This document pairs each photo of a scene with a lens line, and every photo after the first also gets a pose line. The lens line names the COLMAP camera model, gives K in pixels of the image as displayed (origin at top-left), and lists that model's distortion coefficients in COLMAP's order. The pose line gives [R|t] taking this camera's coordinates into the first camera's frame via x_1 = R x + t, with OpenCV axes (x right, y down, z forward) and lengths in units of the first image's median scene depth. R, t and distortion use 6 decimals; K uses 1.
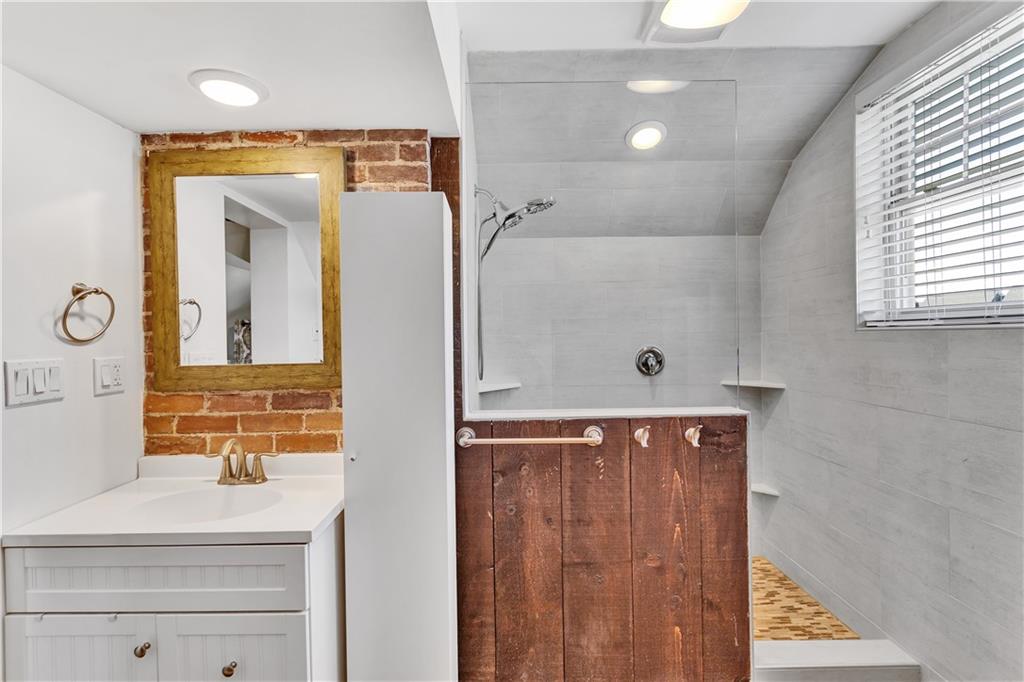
lens RADIAL K [[487.3, 0, 510.3], [0, 487.3, 344.0], [0, 0, 1]] dist [-0.002636, -0.000073]
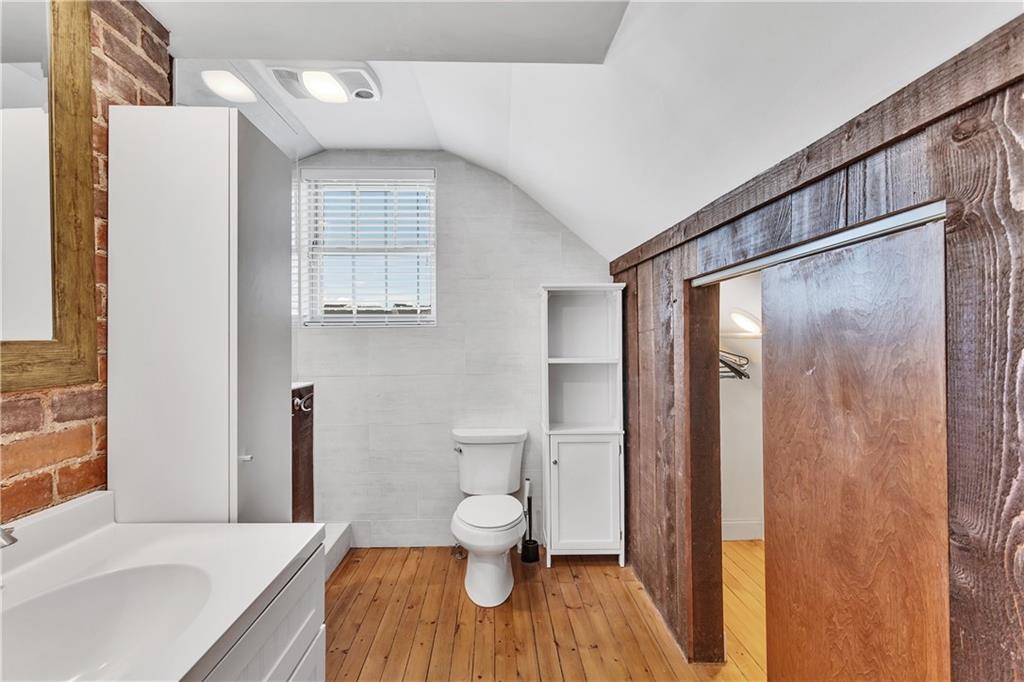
lens RADIAL K [[487.3, 0, 510.2], [0, 487.3, 342.0], [0, 0, 1]] dist [-0.002636, -0.000073]
pose [[-0.035990, 0.015317, 0.999235, -0.927543], [0.012355, 0.999813, -0.014881, 0.053815], [-0.999276, 0.011810, -0.036173, 0.507183]]
